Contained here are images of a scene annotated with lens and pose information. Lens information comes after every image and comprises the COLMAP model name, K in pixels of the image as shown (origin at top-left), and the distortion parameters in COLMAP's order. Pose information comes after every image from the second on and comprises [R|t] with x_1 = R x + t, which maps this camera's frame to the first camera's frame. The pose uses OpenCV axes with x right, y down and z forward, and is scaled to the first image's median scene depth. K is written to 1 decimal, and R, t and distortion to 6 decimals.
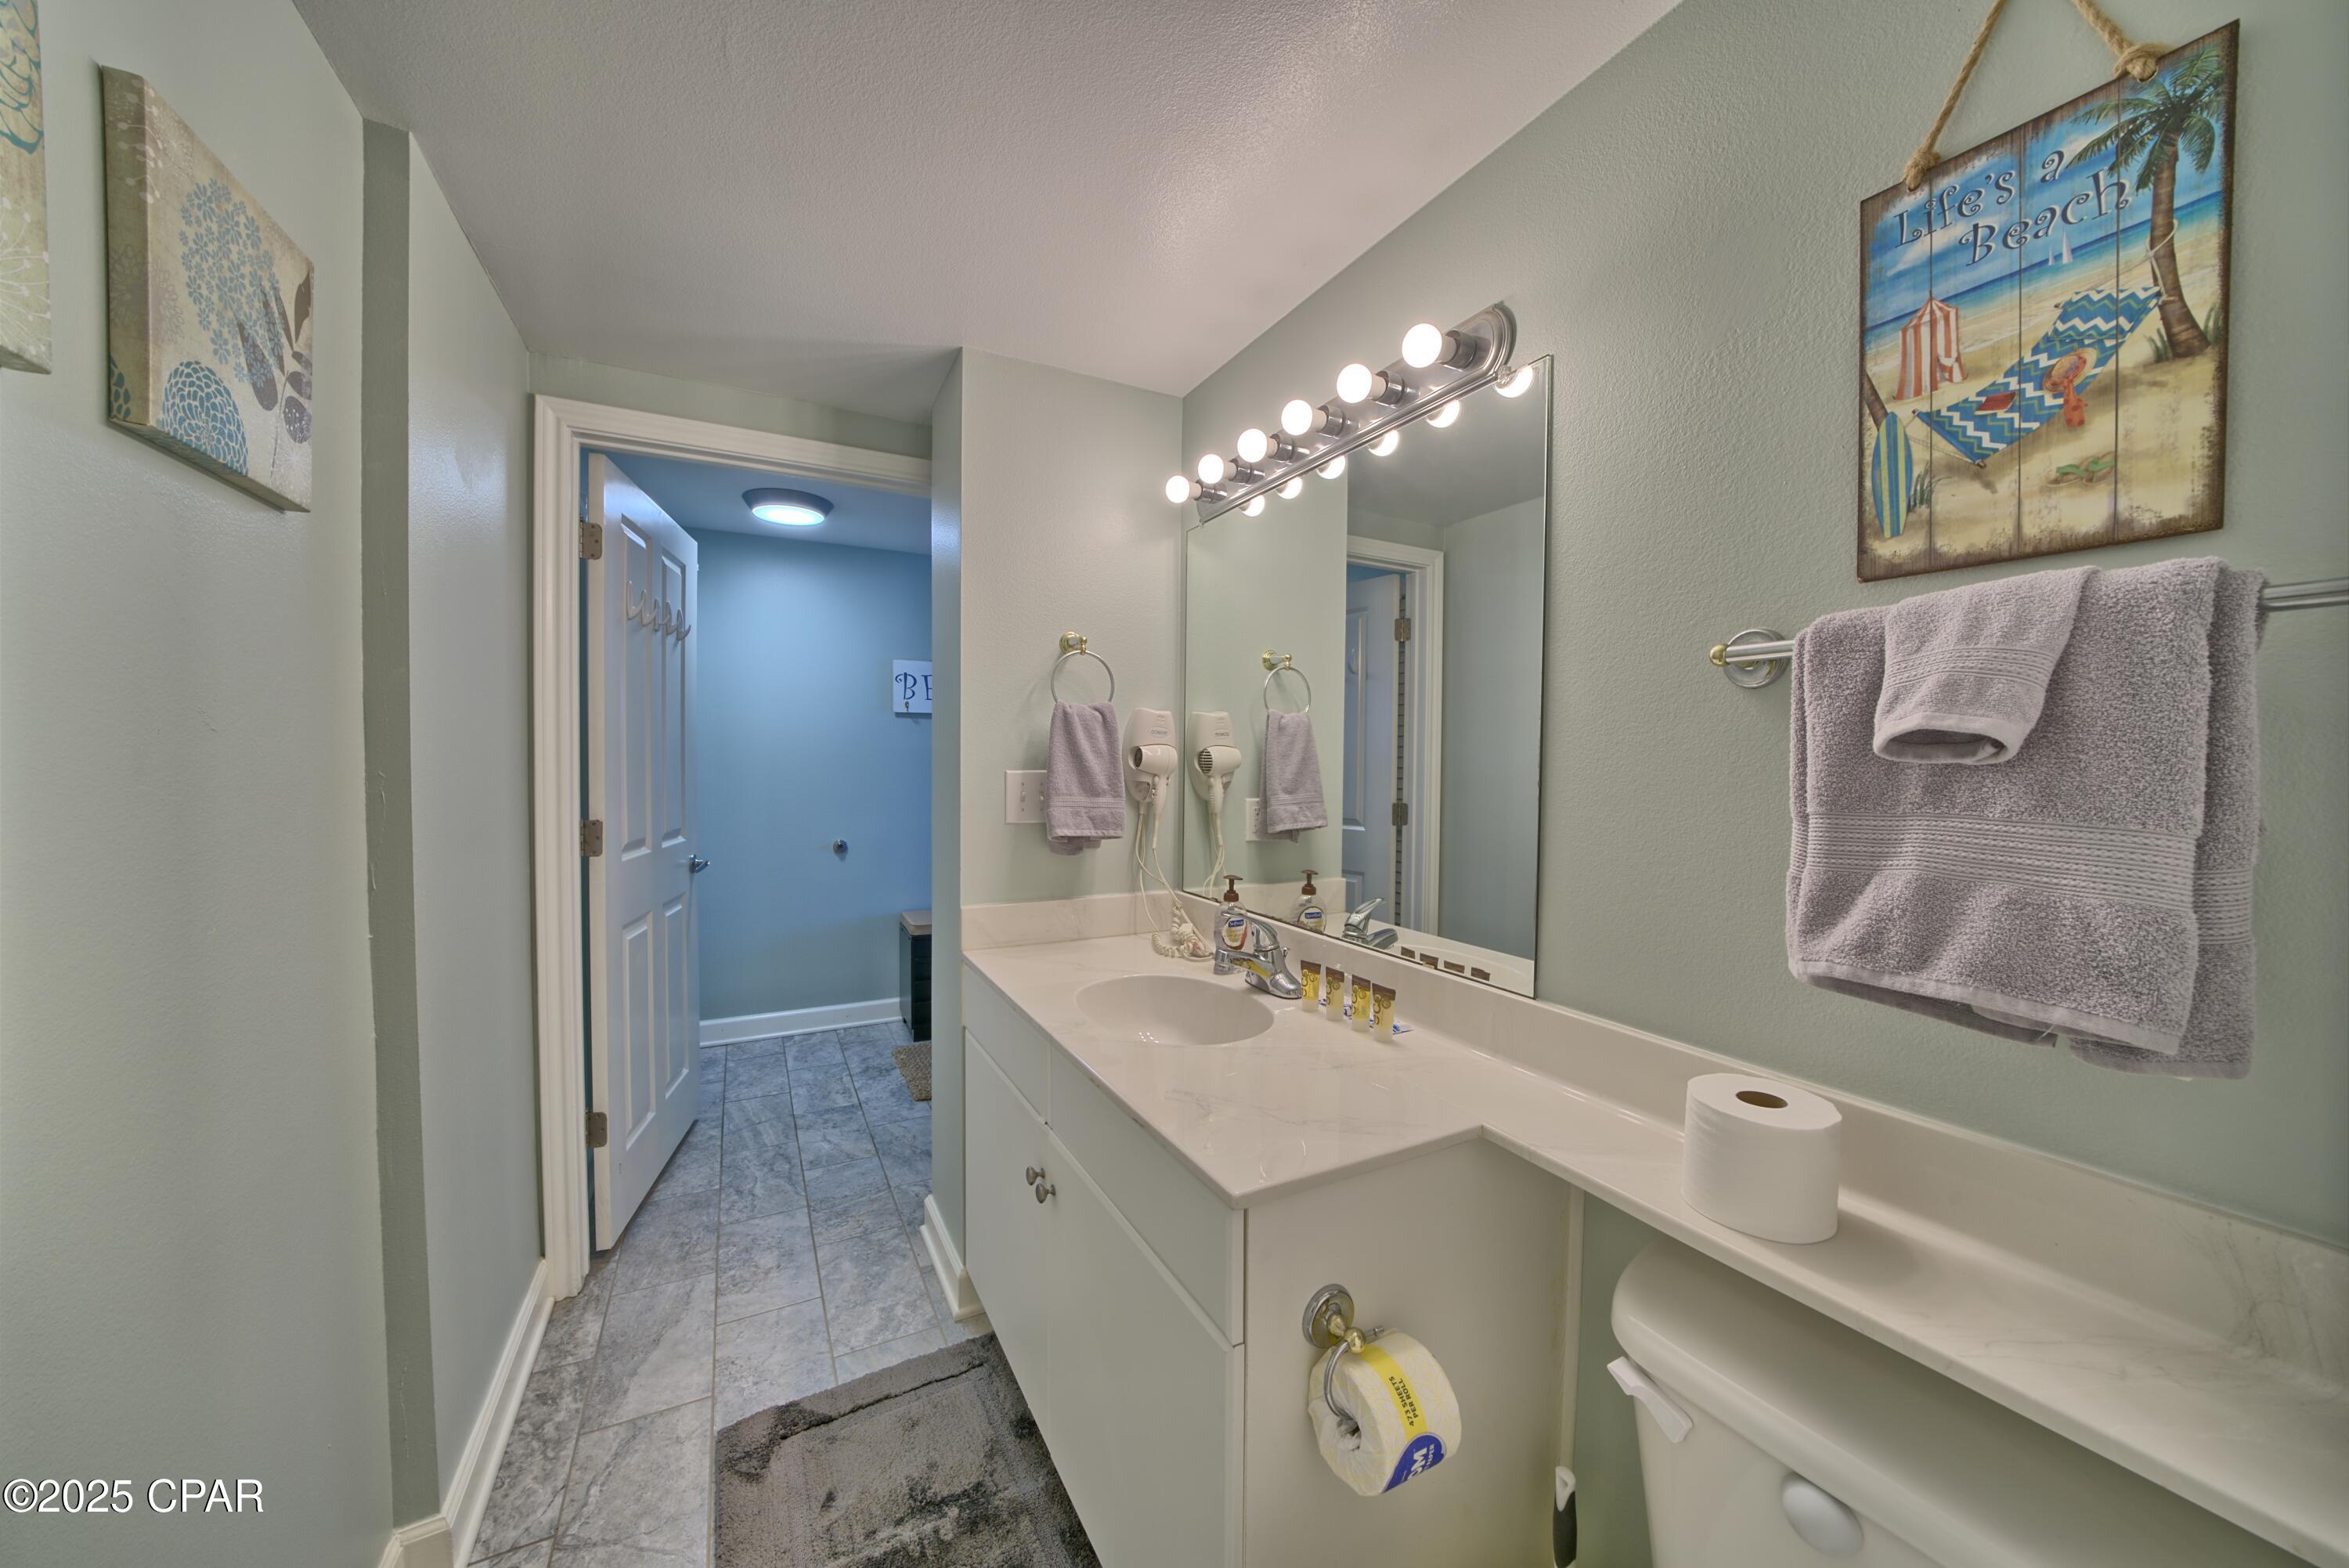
lens RADIAL K [[810.6, 0, 1169.1], [0, 810.6, 782.1], [0, 0, 1]] dist [-0.026093, 0.002771]
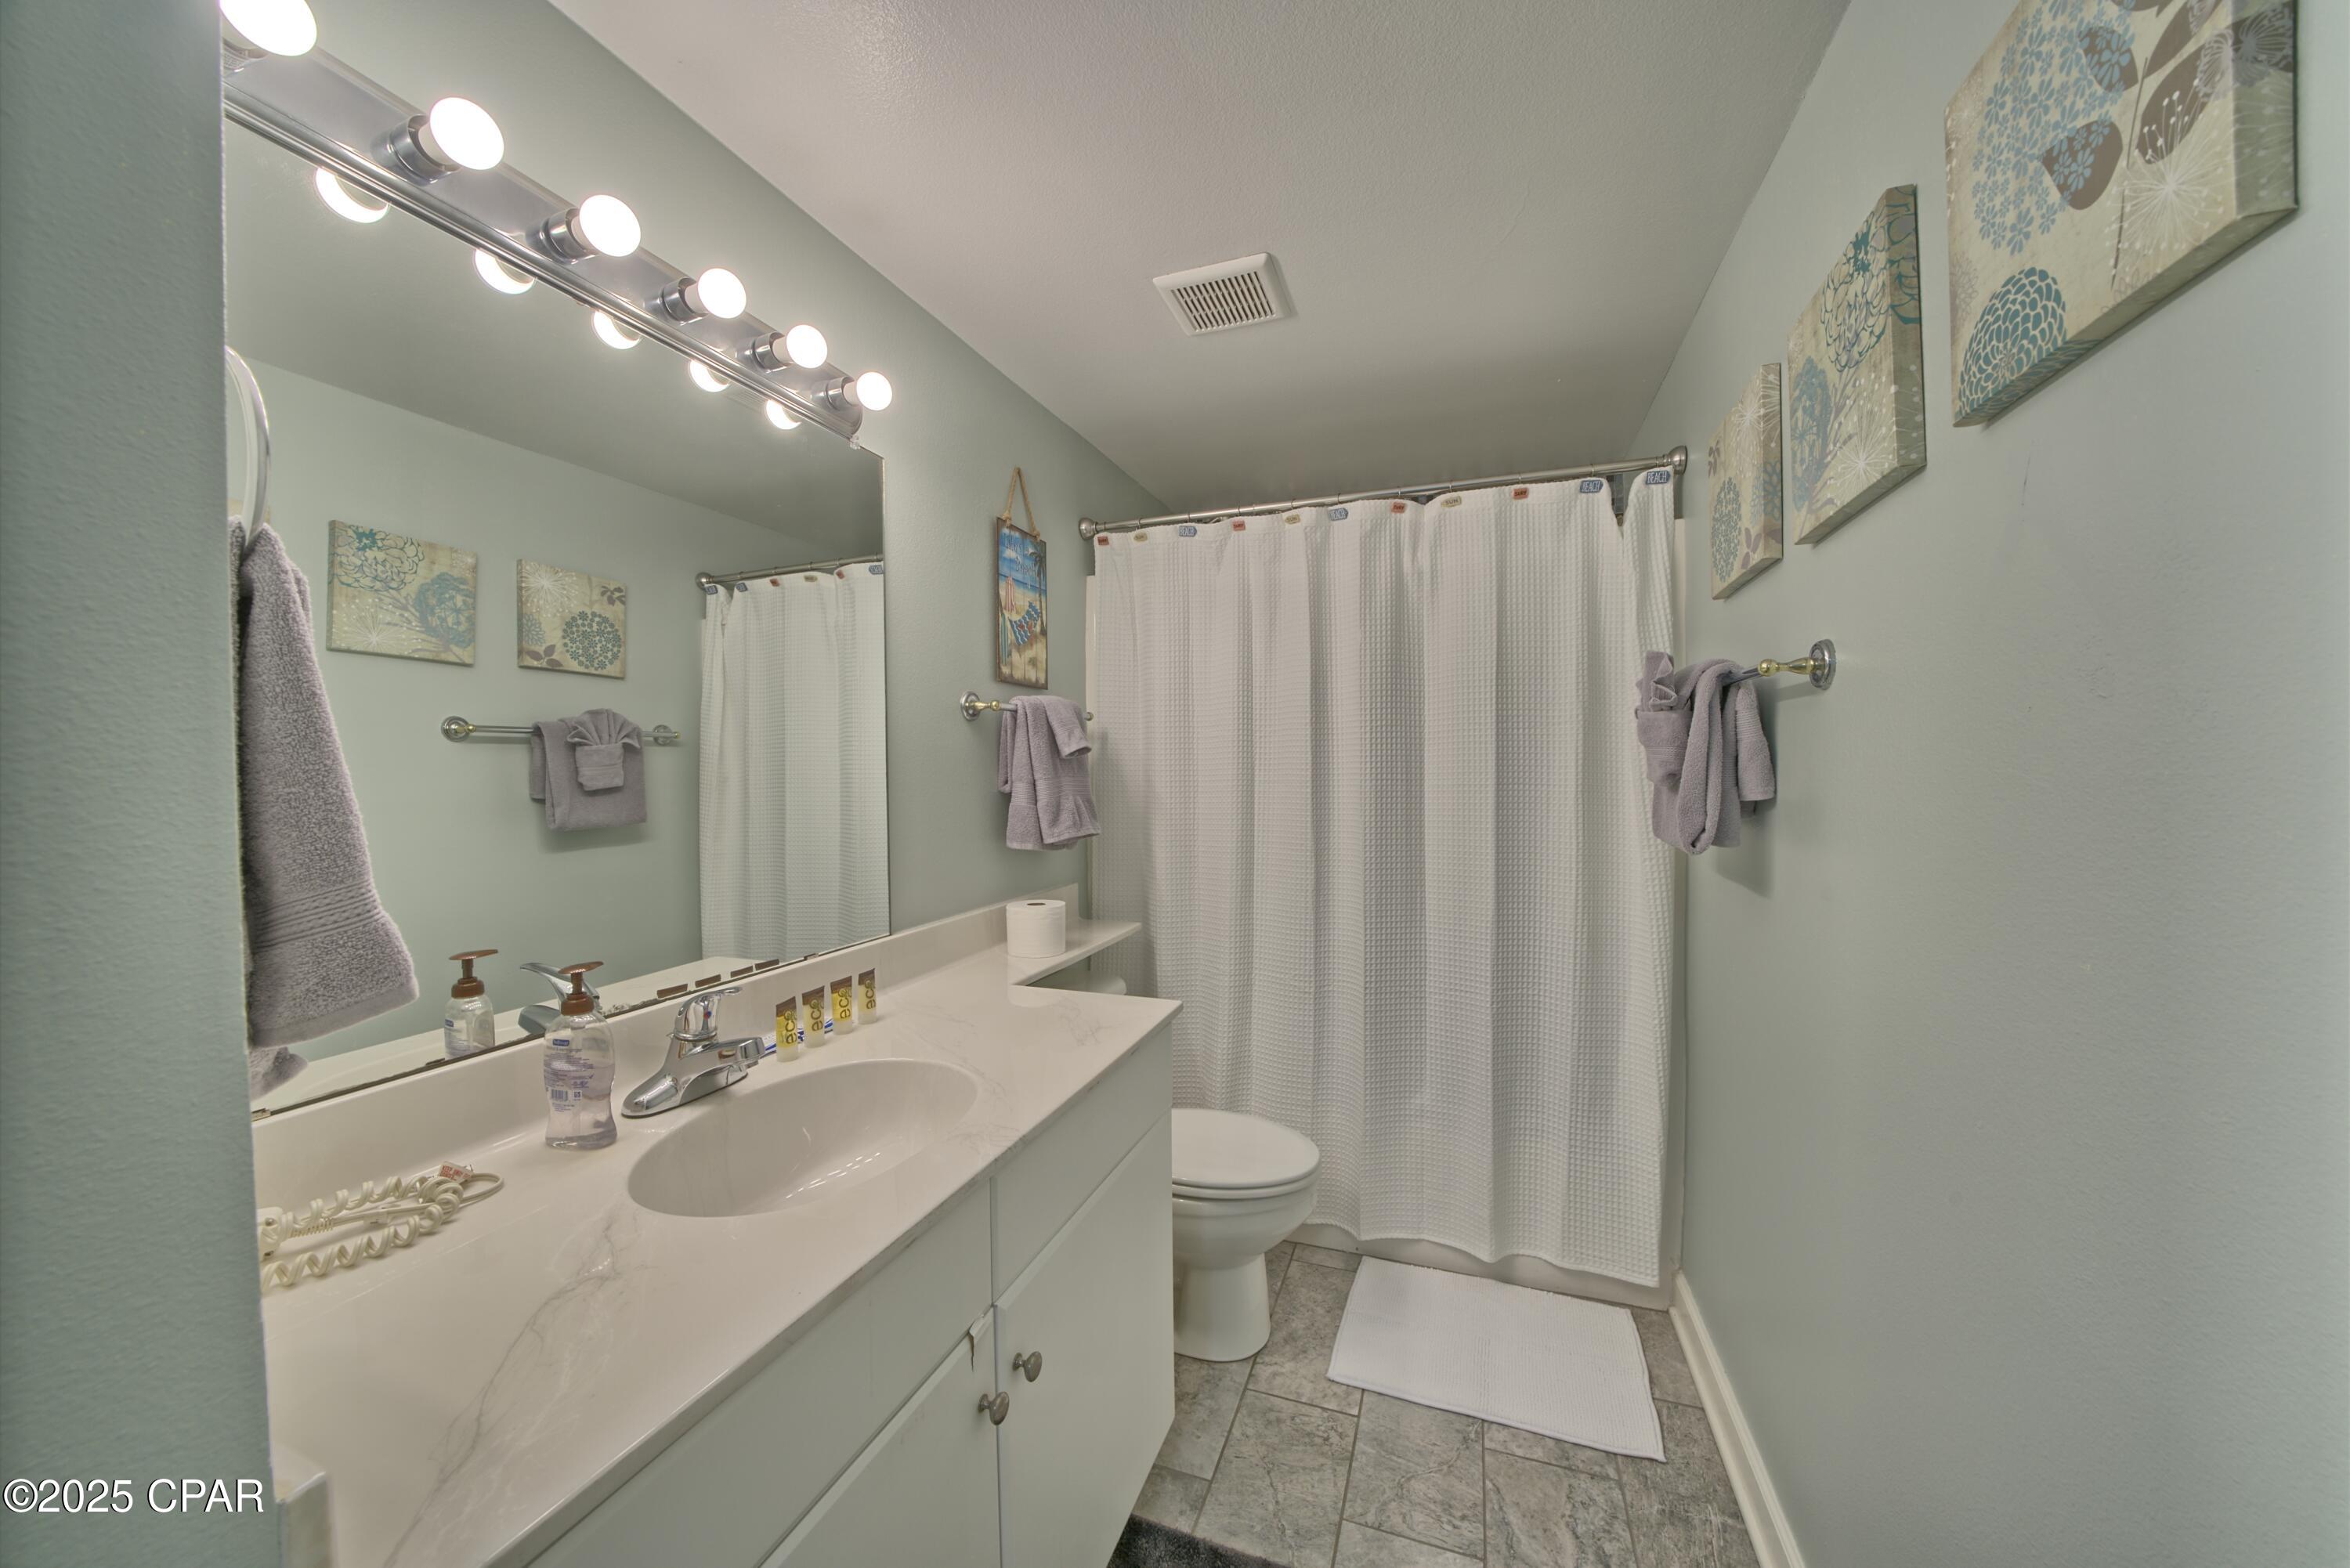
lens RADIAL K [[810.9, 0, 1169.6], [0, 810.9, 782.1], [0, 0, 1]] dist [-0.026093, 0.002771]
pose [[-0.664390, -0.012175, 0.747287, -1.363664], [0.025143, 0.998937, 0.038630, -0.039299], [-0.746963, 0.044454, -0.663378, 2.445881]]
